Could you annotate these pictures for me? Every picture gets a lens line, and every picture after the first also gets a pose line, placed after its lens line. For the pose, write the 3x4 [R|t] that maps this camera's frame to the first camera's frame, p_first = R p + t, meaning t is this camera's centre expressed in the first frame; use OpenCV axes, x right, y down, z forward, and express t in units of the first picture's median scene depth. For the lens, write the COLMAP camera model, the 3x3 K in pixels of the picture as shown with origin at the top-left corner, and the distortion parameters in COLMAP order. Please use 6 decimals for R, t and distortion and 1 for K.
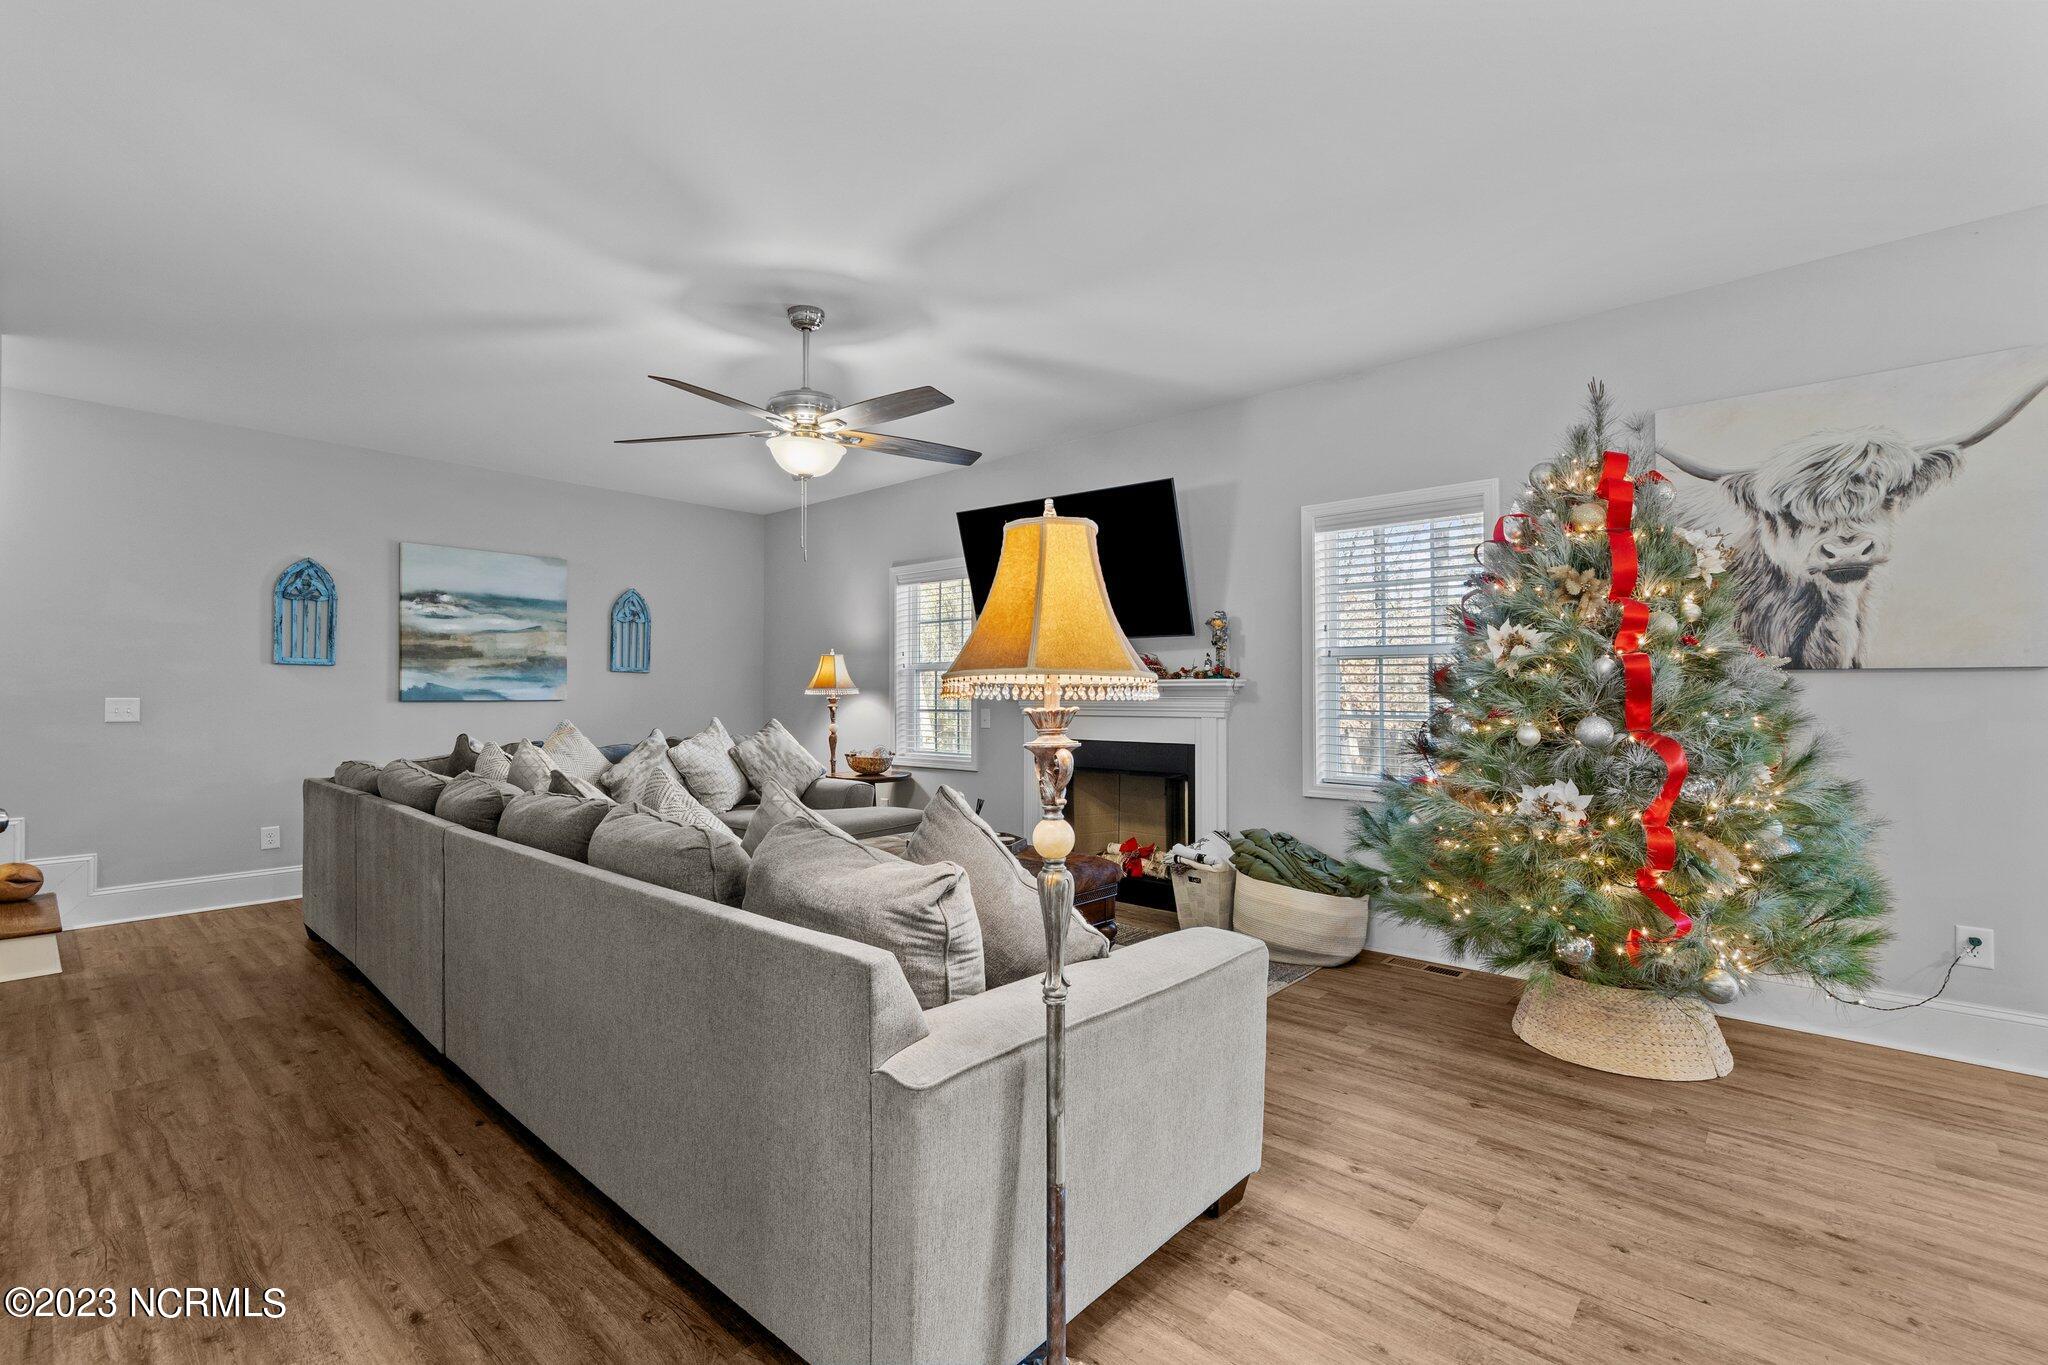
lens RADIAL K [[901.4, 0, 1013.5], [0, 901.4, 674.8], [0, 0, 1]] dist [0.001335, 0.000491]
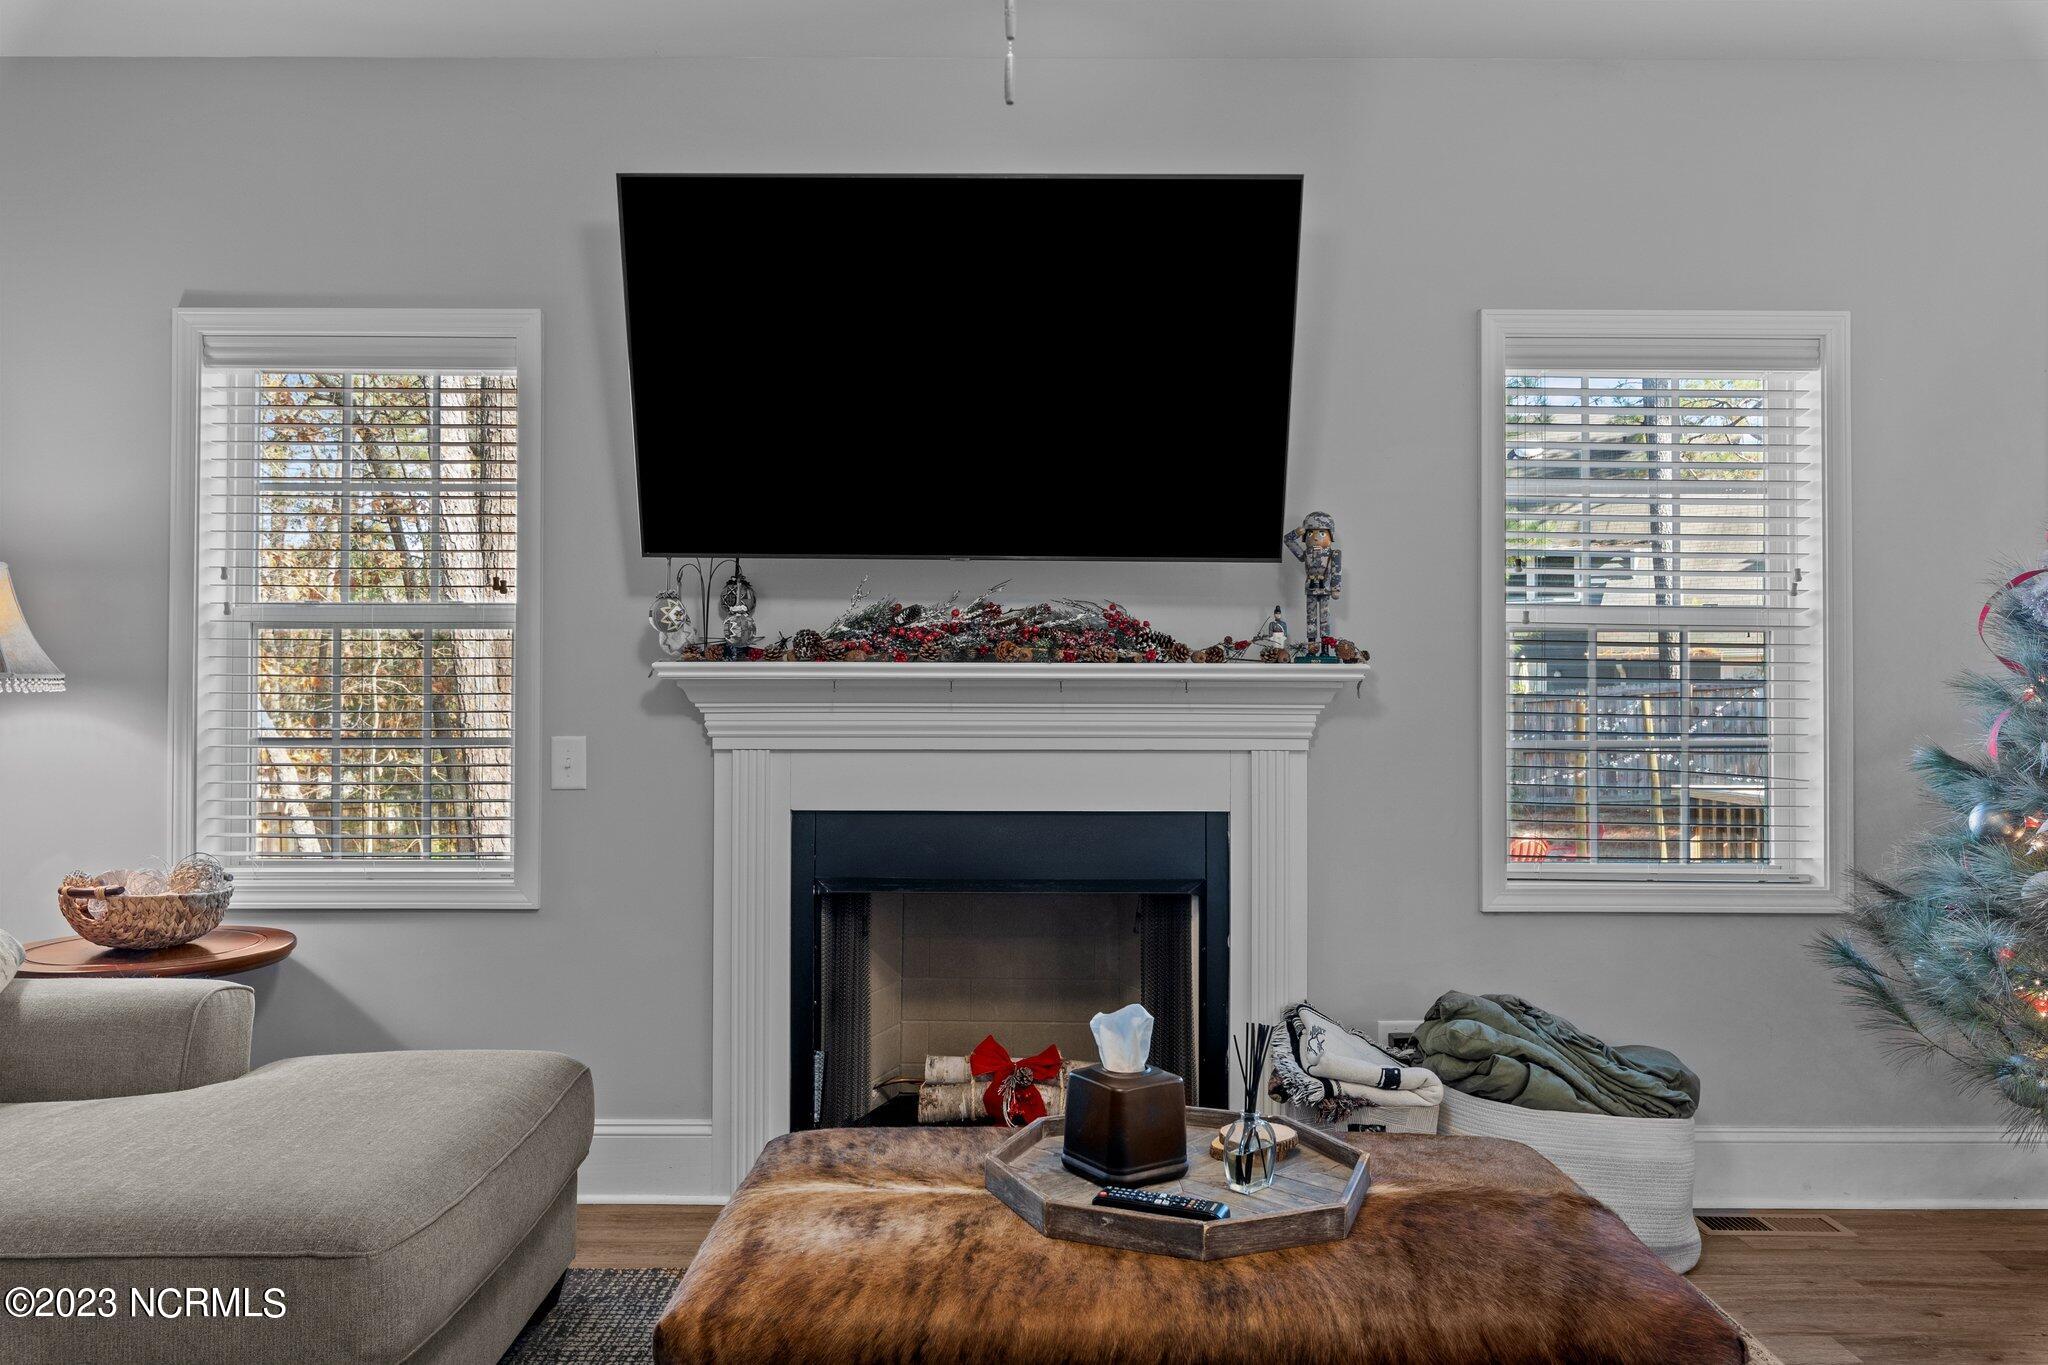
lens RADIAL K [[1543.8, 0, 1030.4], [0, 1543.8, 651.6], [0, 0, 1]] dist [-0.006844, -0.002027]
pose [[0.743179, 0.016738, 0.668883, -0.391917], [-0.018788, 0.999815, -0.004145, 0.003939], [-0.668829, -0.009487, 0.743356, 0.526363]]
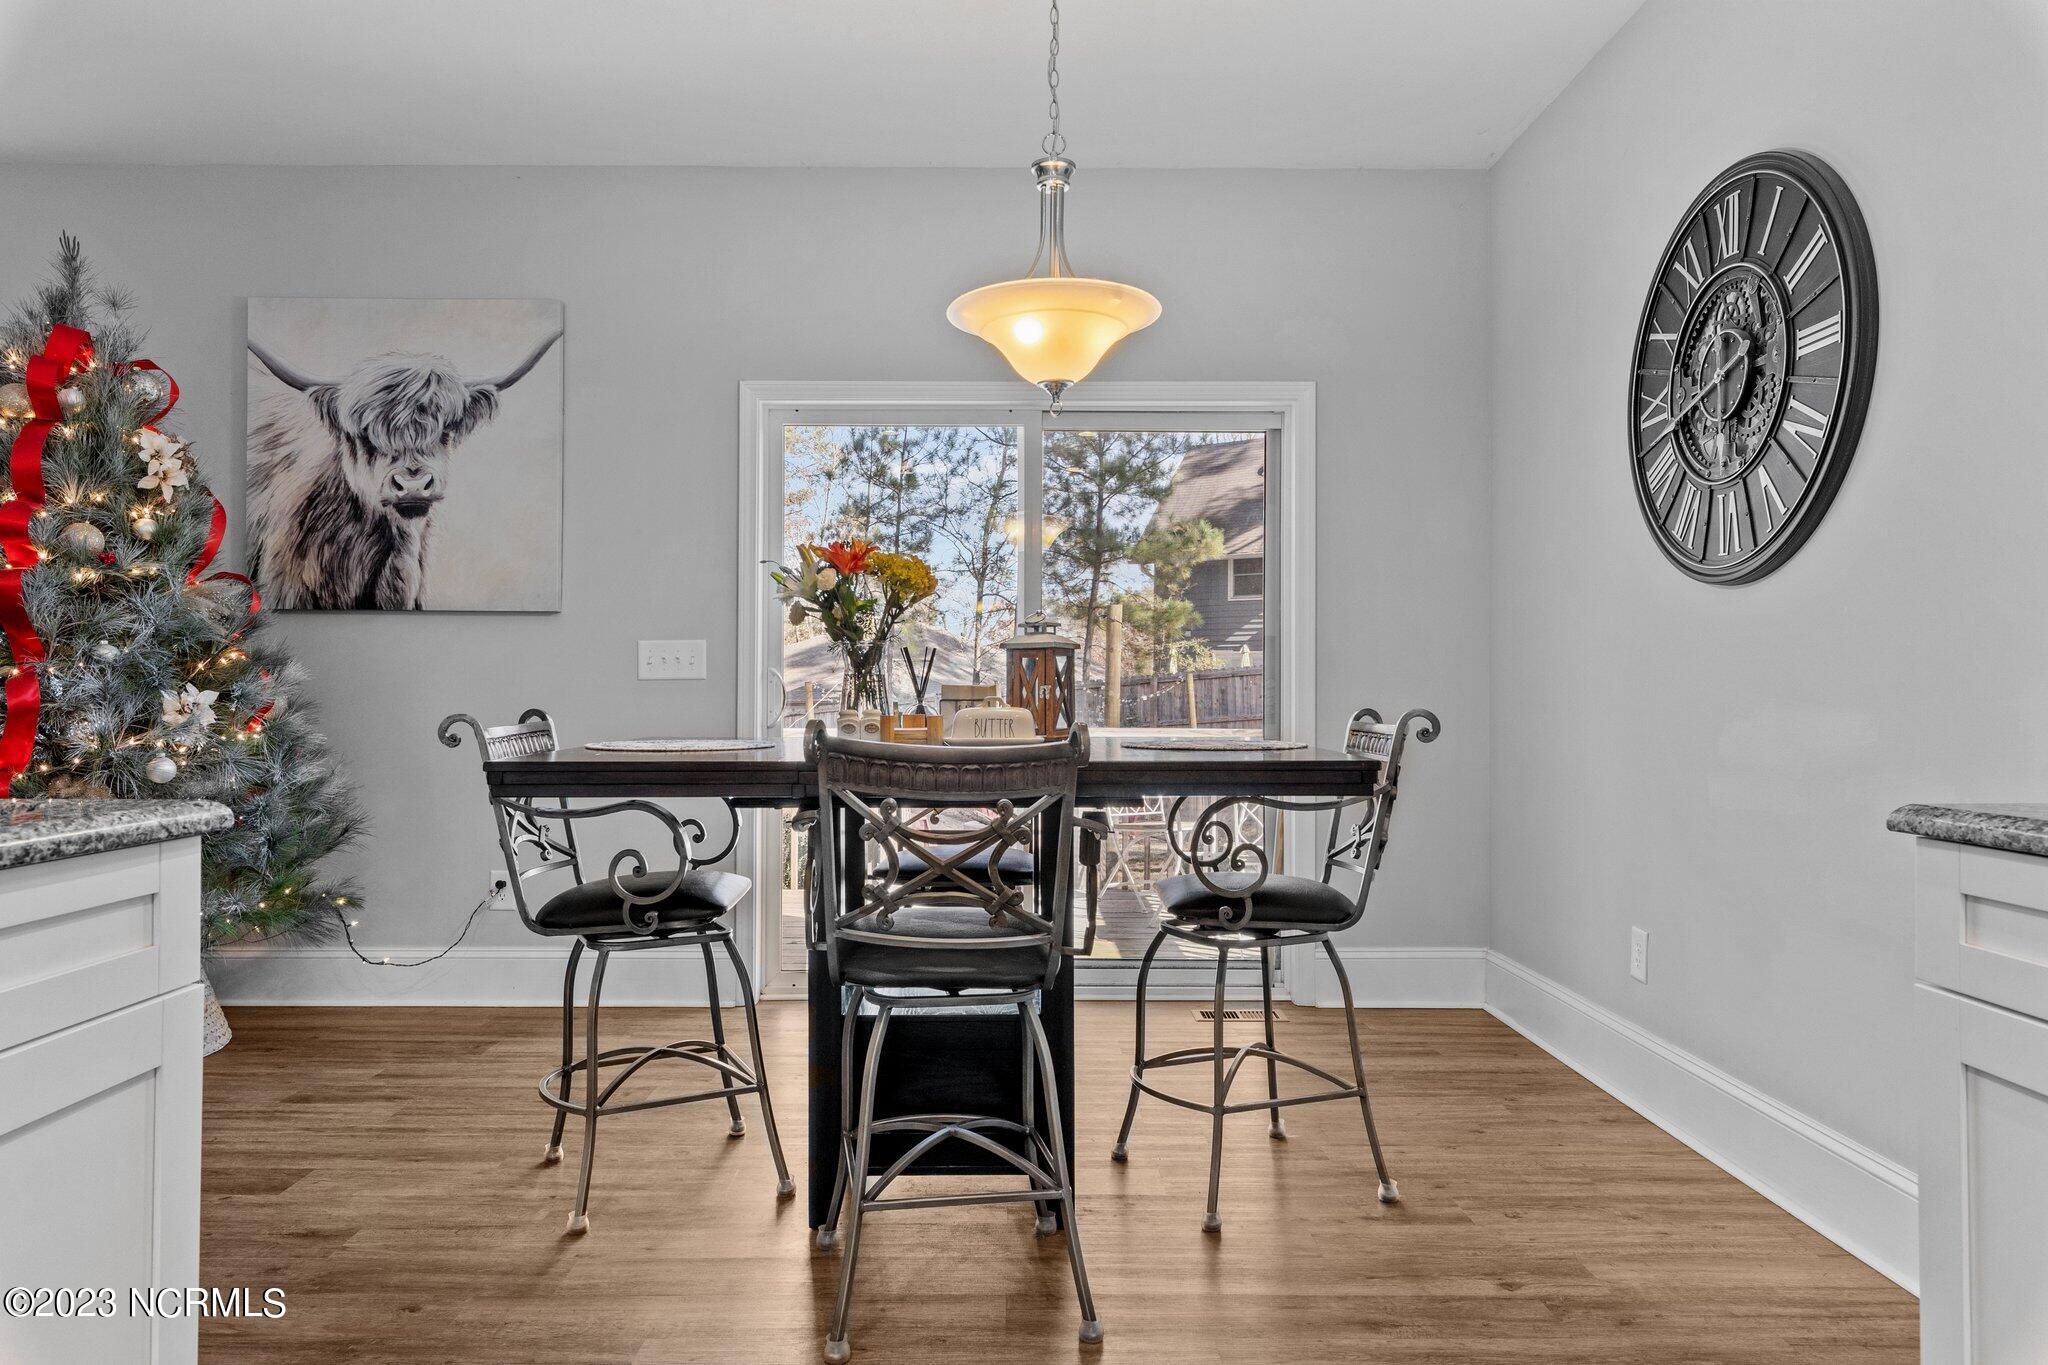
lens RADIAL K [[1297.4, 0, 1013.6], [0, 1297.4, 685.3], [0, 0, 1]] dist [0.005146, 0.001973]
pose [[0.741799, 0.007288, 0.670583, 0.323583], [-0.020152, 0.999732, 0.011427, 0.028964], [-0.670320, -0.021990, 0.741747, -0.281925]]
